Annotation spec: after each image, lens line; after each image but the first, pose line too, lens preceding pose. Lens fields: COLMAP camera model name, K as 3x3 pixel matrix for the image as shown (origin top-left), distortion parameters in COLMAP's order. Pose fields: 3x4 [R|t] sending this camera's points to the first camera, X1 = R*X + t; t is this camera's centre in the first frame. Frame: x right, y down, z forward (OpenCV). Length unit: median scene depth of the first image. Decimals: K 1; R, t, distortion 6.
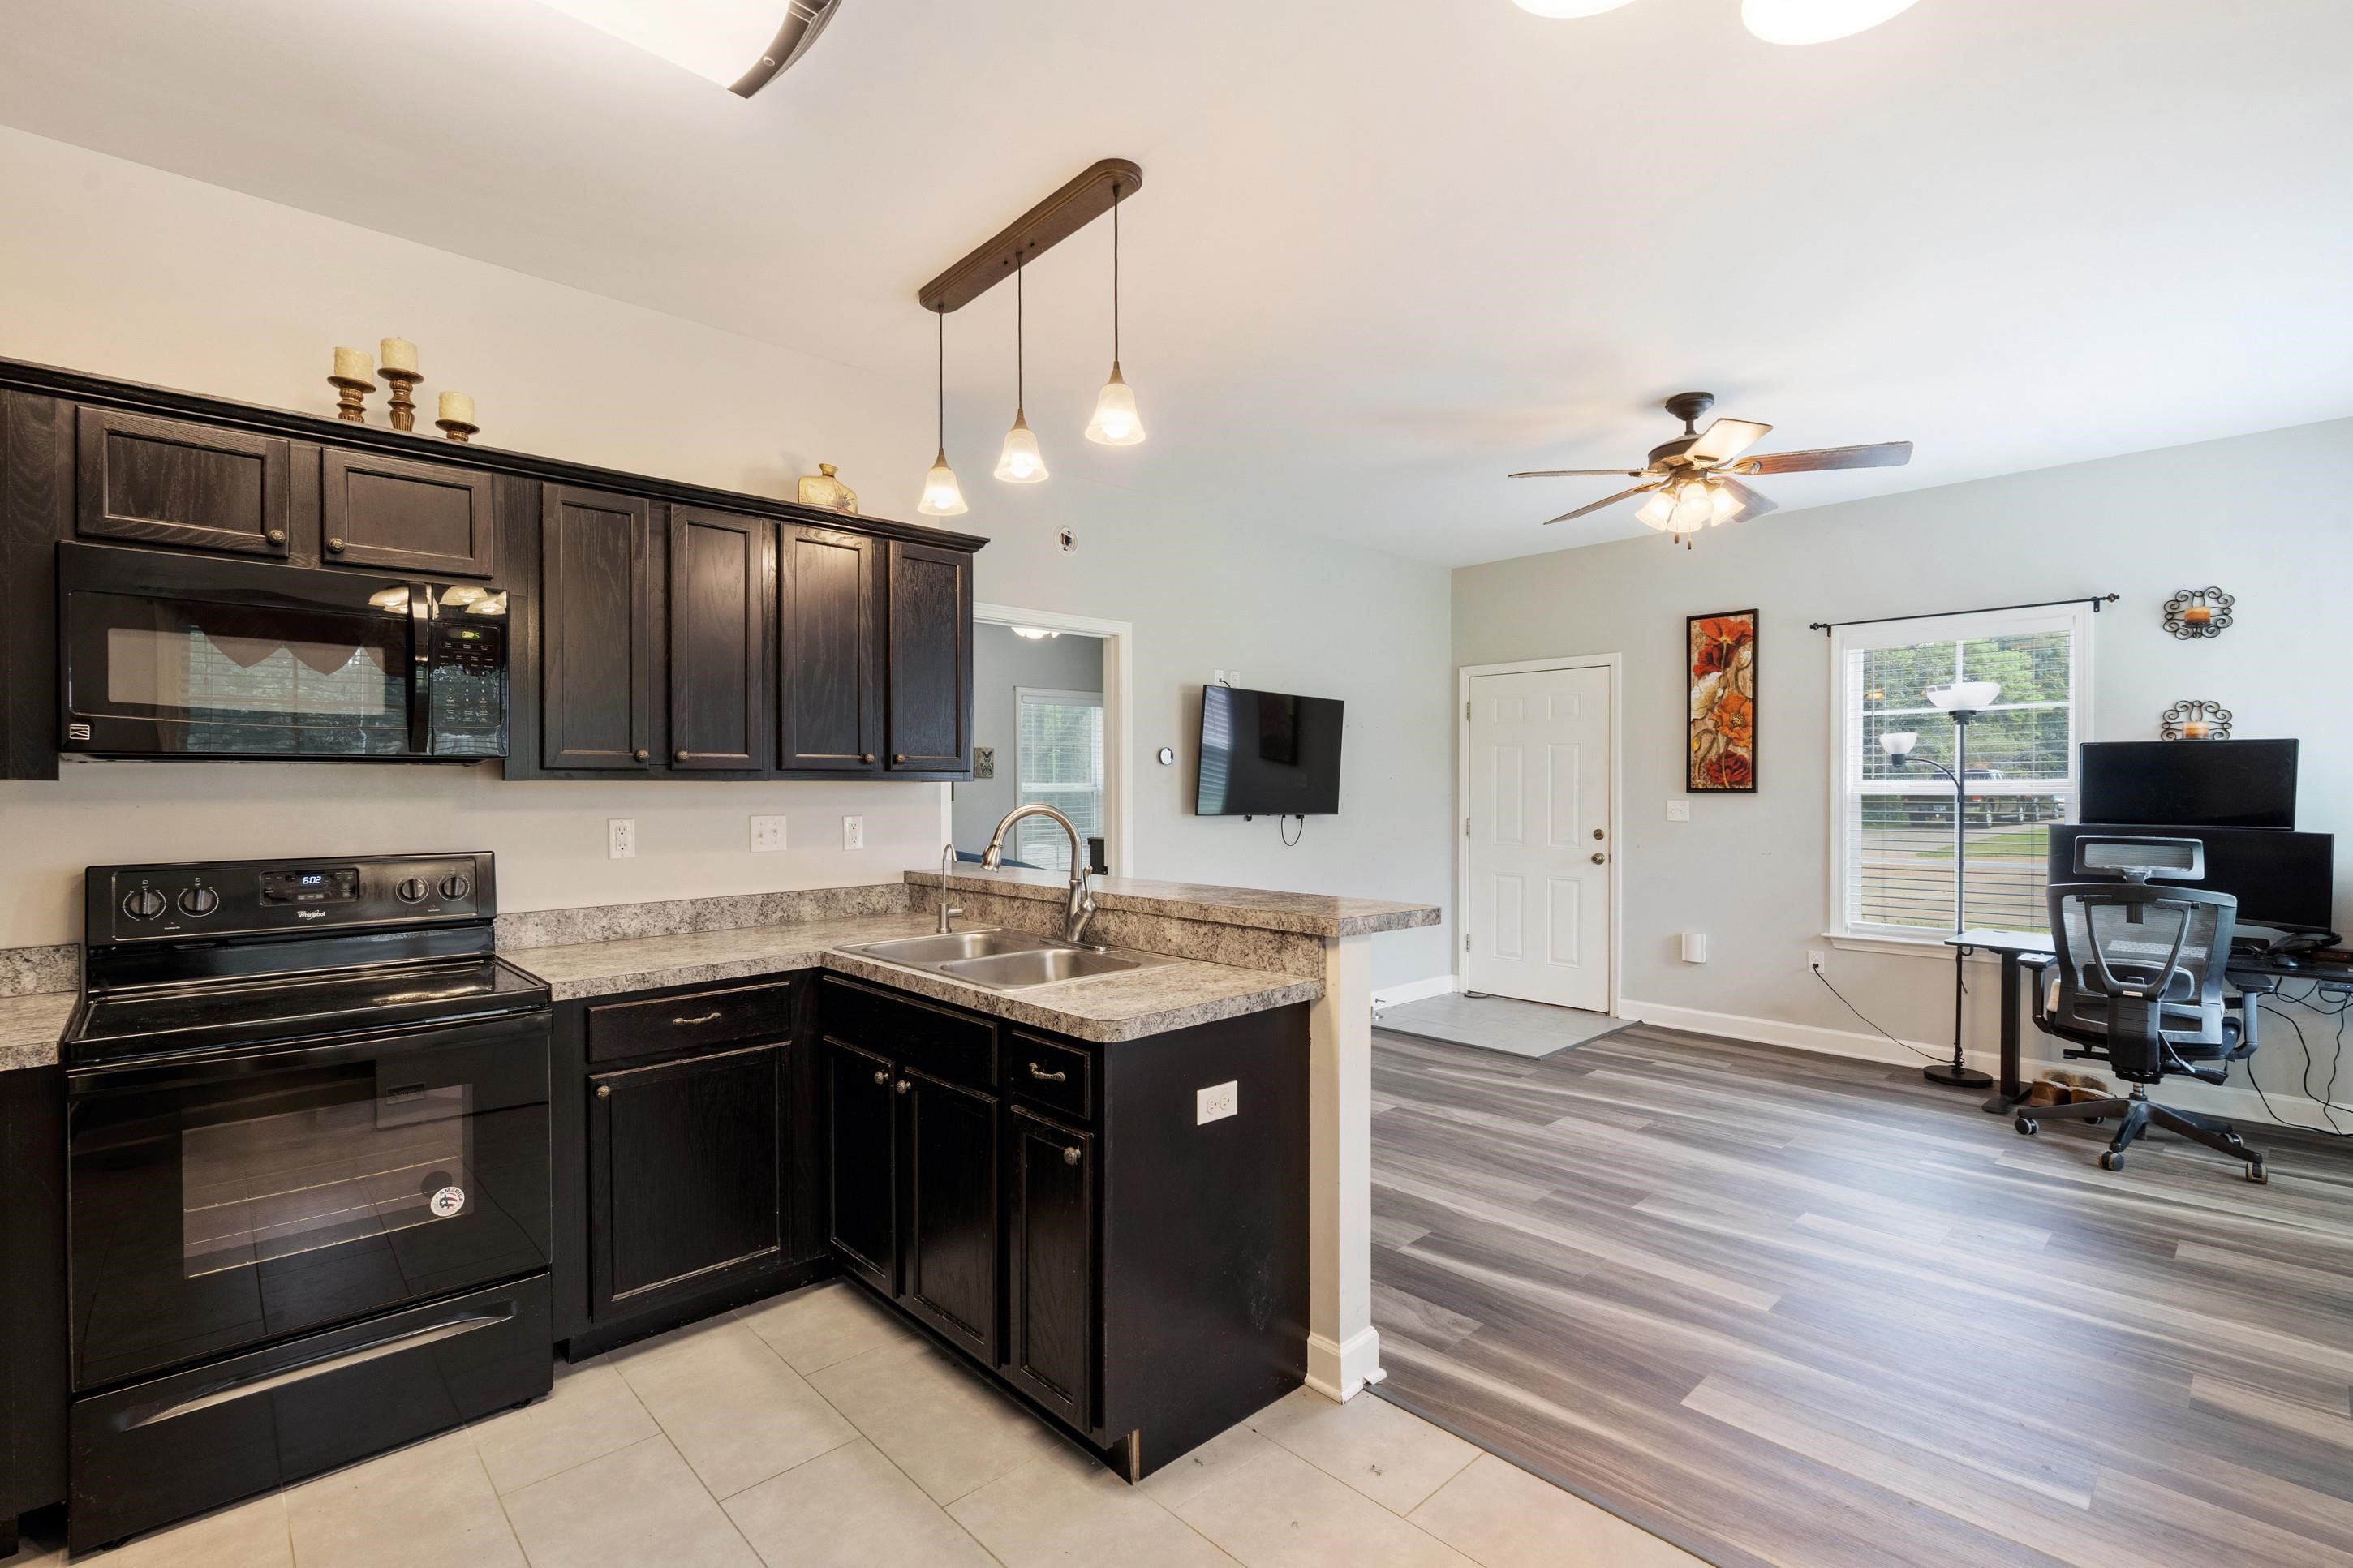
lens RADIAL K [[1073.0, 0, 1169.7], [0, 1073.0, 796.4], [0, 0, 1]] dist [-0.004964, 0.002932]
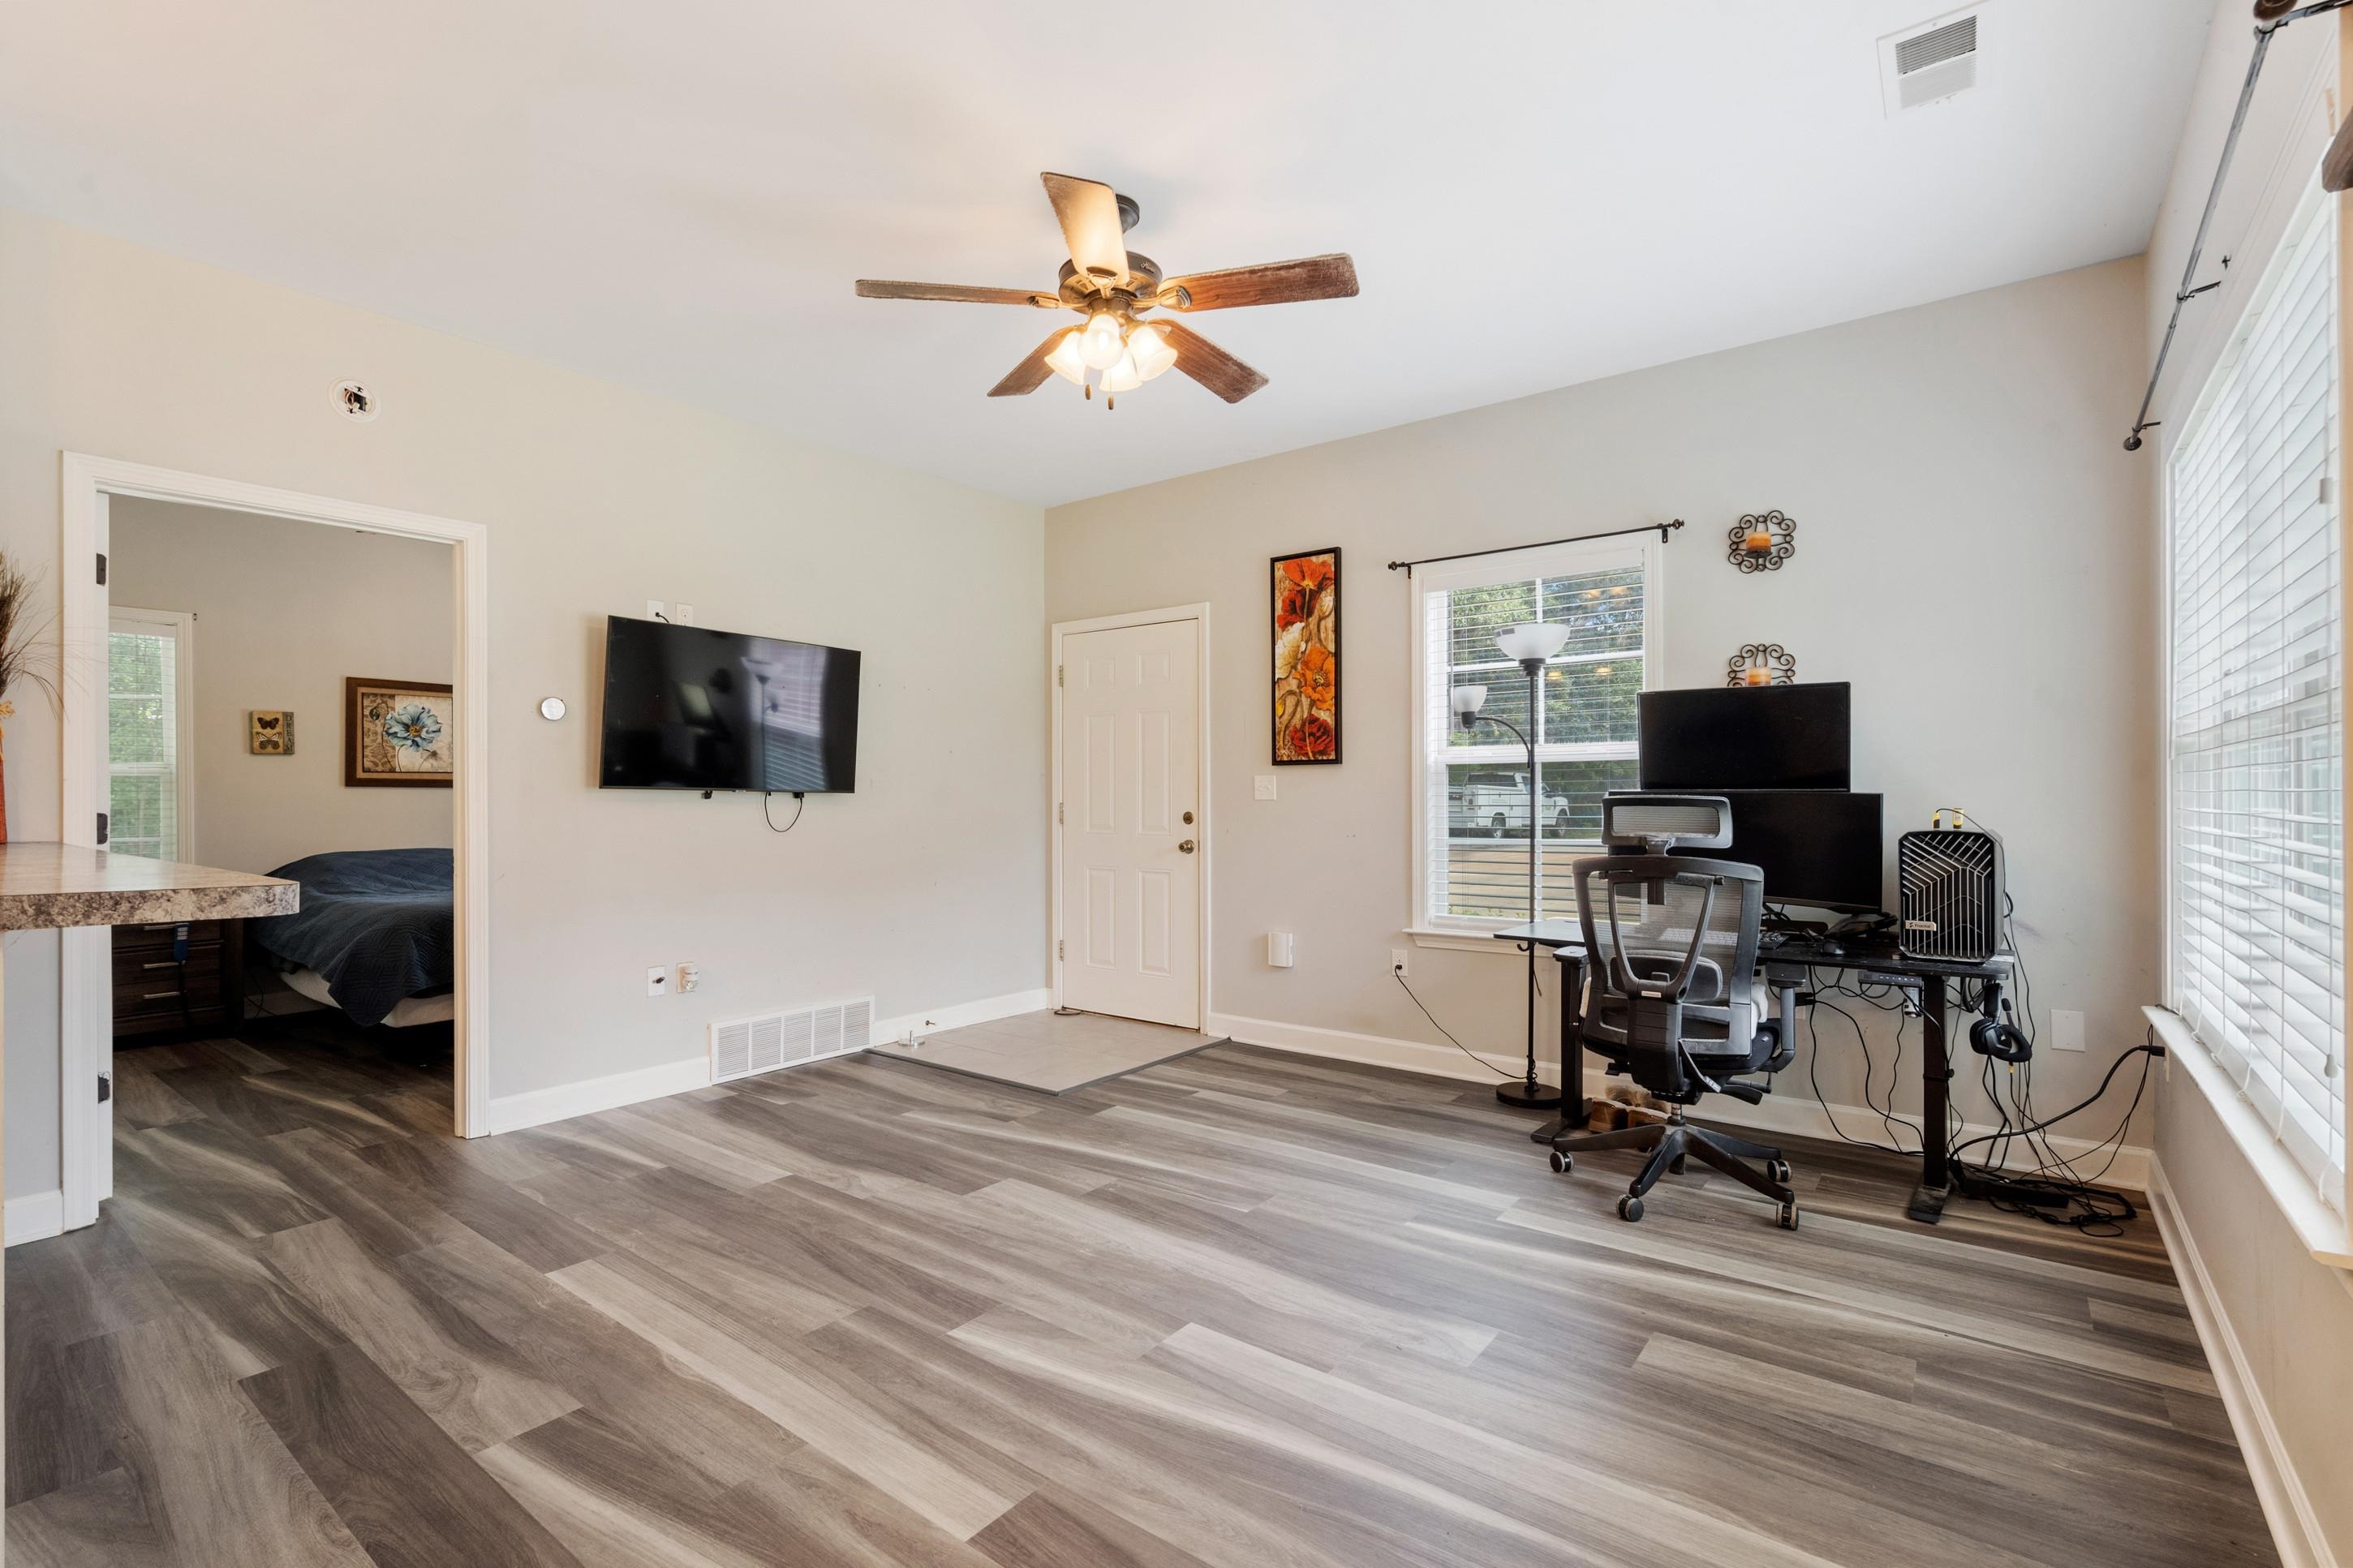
lens RADIAL K [[1073.0, 0, 1178.5], [0, 1073.0, 793.1], [0, 0, 1]] dist [-0.004964, 0.002932]
pose [[0.987427, -0.001232, 0.158068, 0.379214], [0.003486, 0.999896, -0.013987, 0.040870], [-0.158035, 0.014362, 0.987329, 0.241825]]
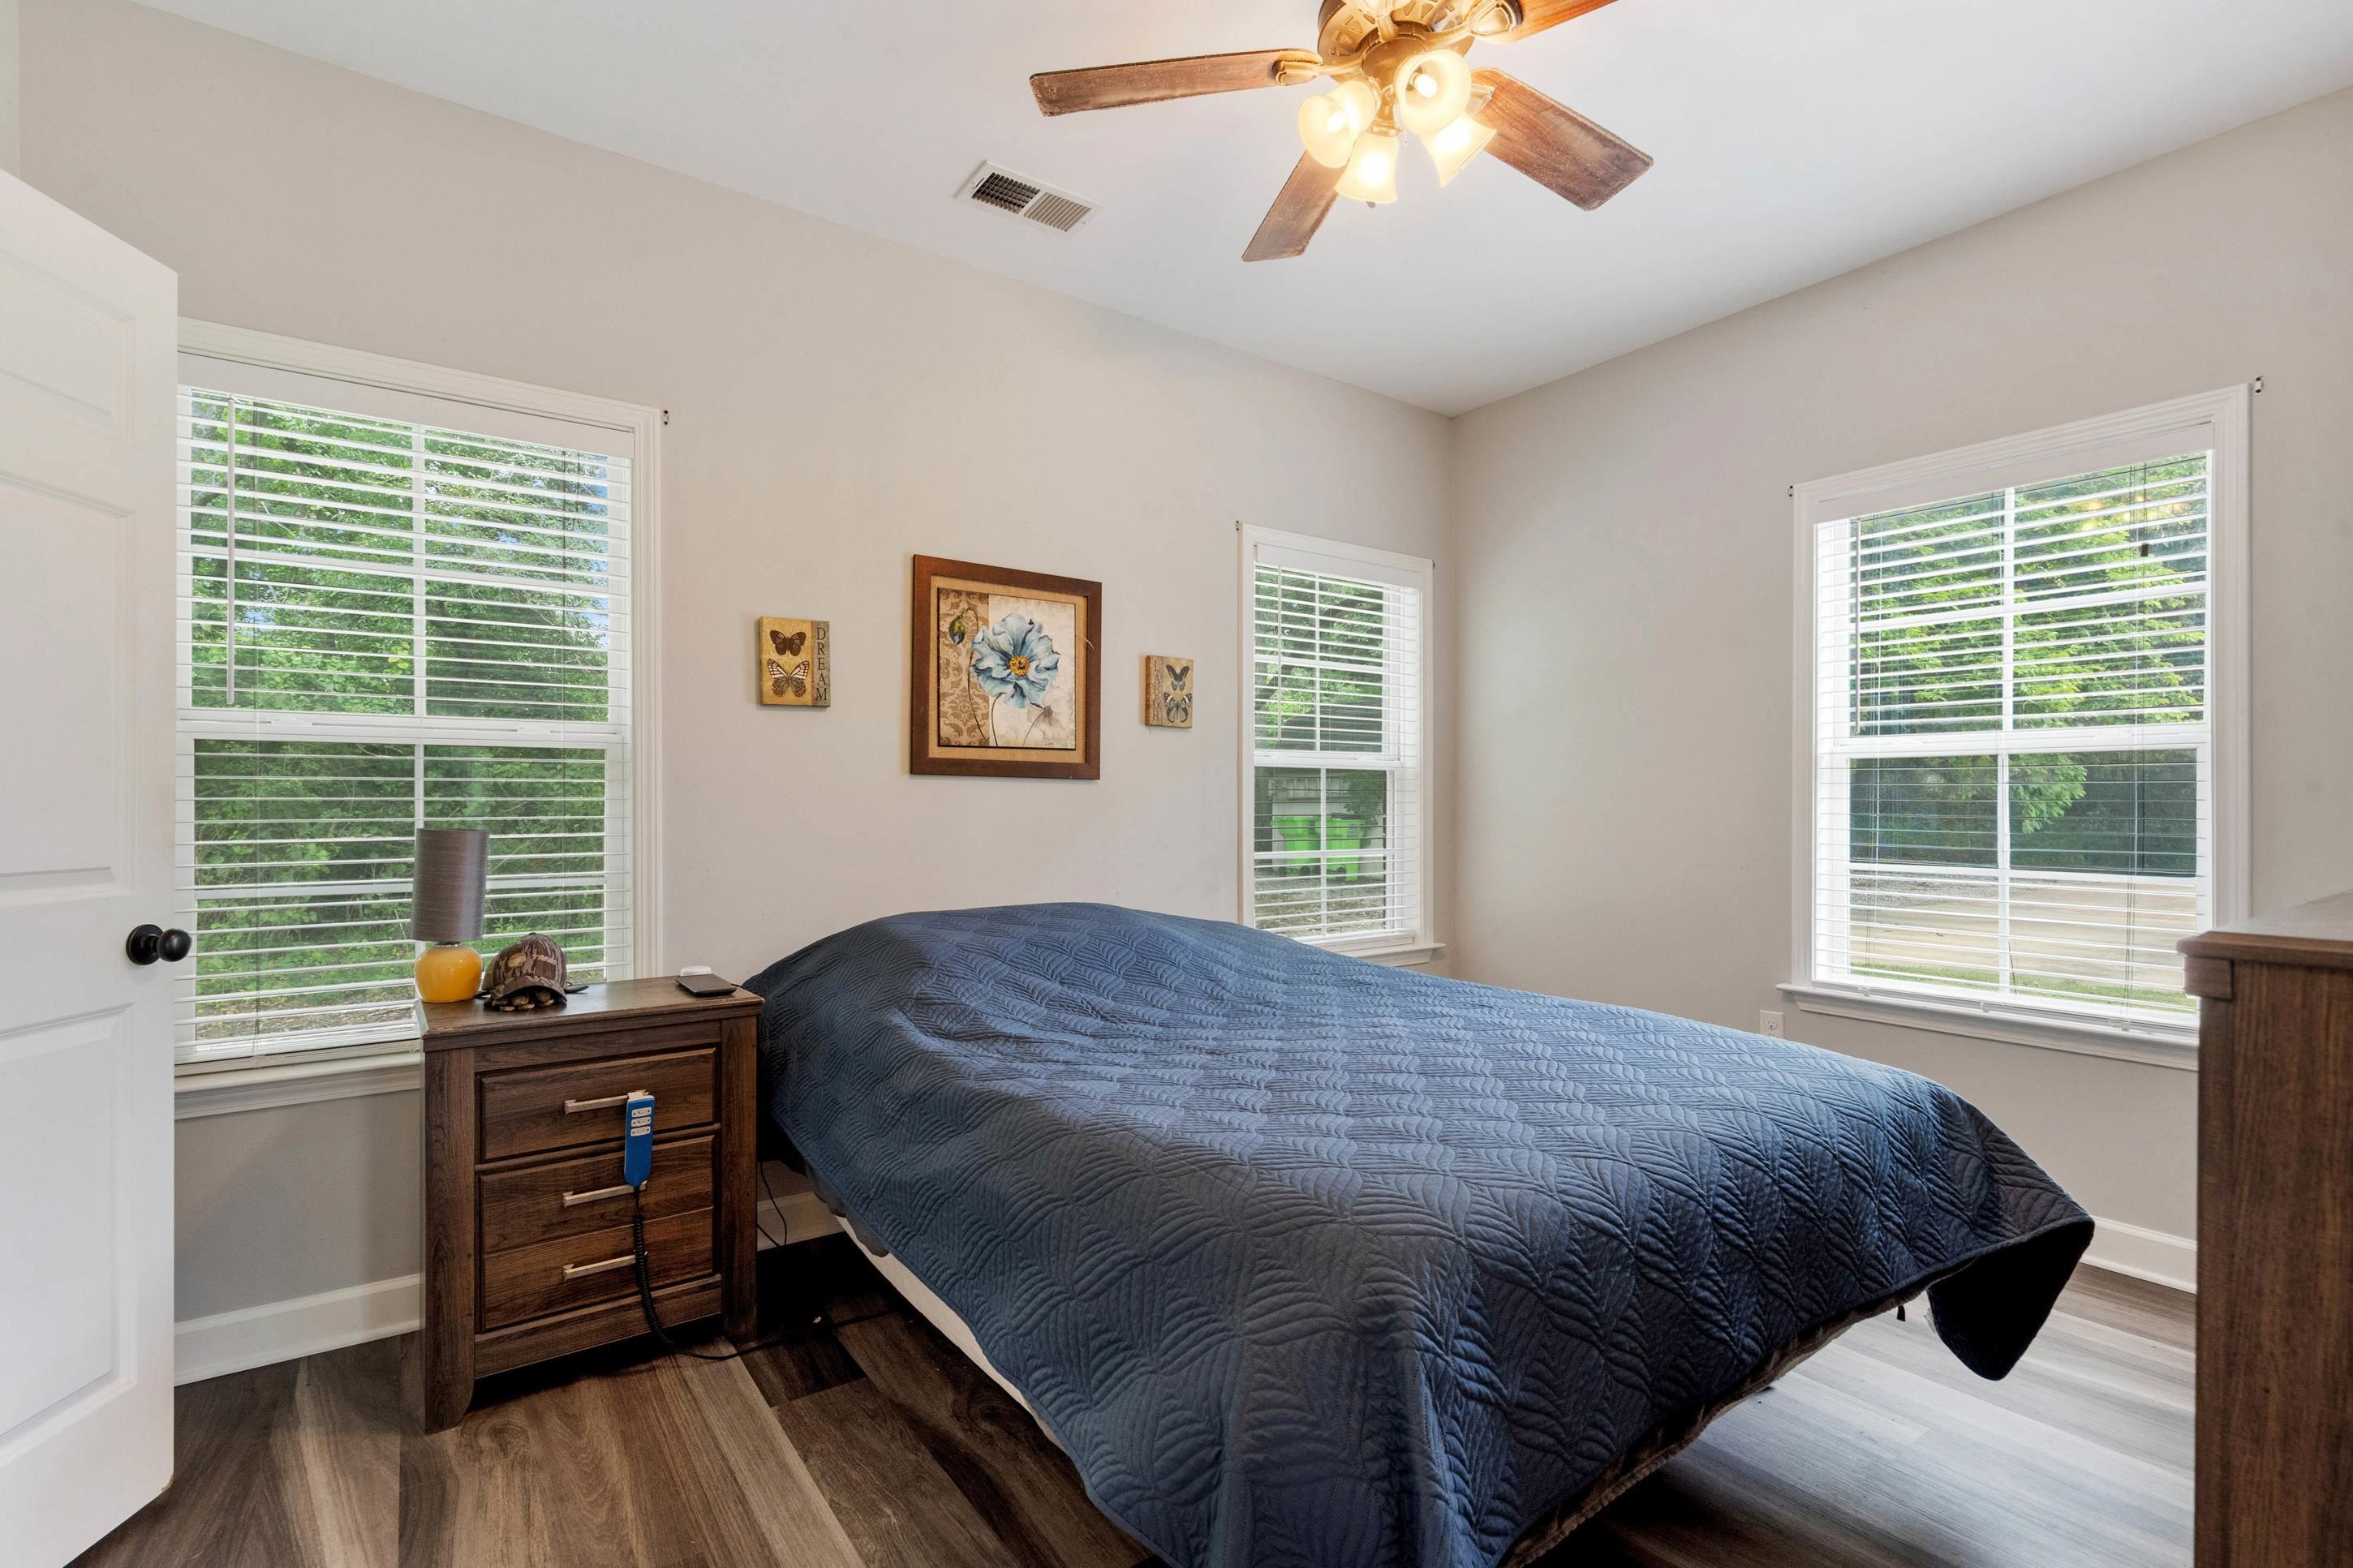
lens RADIAL K [[1073.0, 0, 1216.1], [0, 1073.0, 803.0], [0, 0, 1]] dist [-0.004964, 0.002932]
pose [[0.994009, 0.004735, -0.109194, -0.213930], [-0.005184, 0.999979, -0.003831, 0.029530], [0.109174, 0.004375, 0.994013, 1.140265]]
